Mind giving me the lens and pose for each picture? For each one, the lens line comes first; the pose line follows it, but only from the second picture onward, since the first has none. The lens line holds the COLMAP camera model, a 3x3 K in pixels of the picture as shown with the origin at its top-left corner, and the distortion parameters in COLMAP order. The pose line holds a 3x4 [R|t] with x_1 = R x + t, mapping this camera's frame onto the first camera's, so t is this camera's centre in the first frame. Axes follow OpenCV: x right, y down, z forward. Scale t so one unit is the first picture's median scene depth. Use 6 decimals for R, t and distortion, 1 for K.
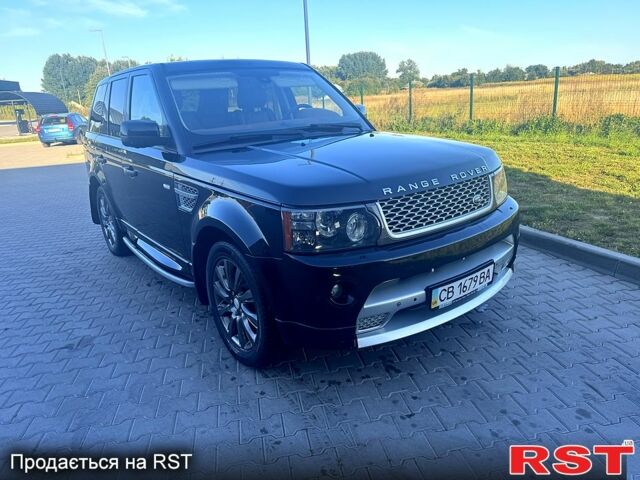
lens RADIAL K [[459.0, 0, 318.2], [0, 459.0, 221.0], [0, 0, 1]] dist [0.096236, -0.159809]
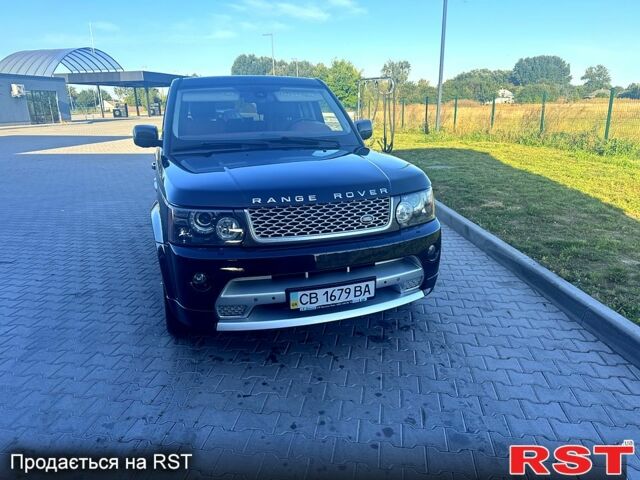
lens RADIAL K [[459.0, 0, 318.2], [0, 459.0, 221.0], [0, 0, 1]] dist [0.096236, -0.159809]
pose [[0.943965, 0.122720, -0.306380, 0.579073], [-0.124219, 0.992146, 0.014681, -0.044706], [0.305776, 0.024199, 0.951796, -0.048315]]
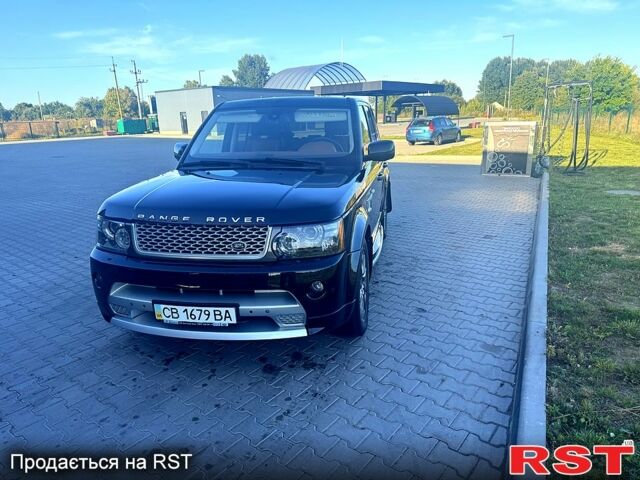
lens RADIAL K [[457.1, 0, 318.4], [0, 457.1, 214.9], [0, 0, 1]] dist [0.098586, -0.097697]
pose [[0.671075, 0.201391, -0.713513, 1.252210], [-0.212236, 0.974306, 0.075388, -0.243063], [0.710363, 0.100842, 0.696575, 0.391405]]
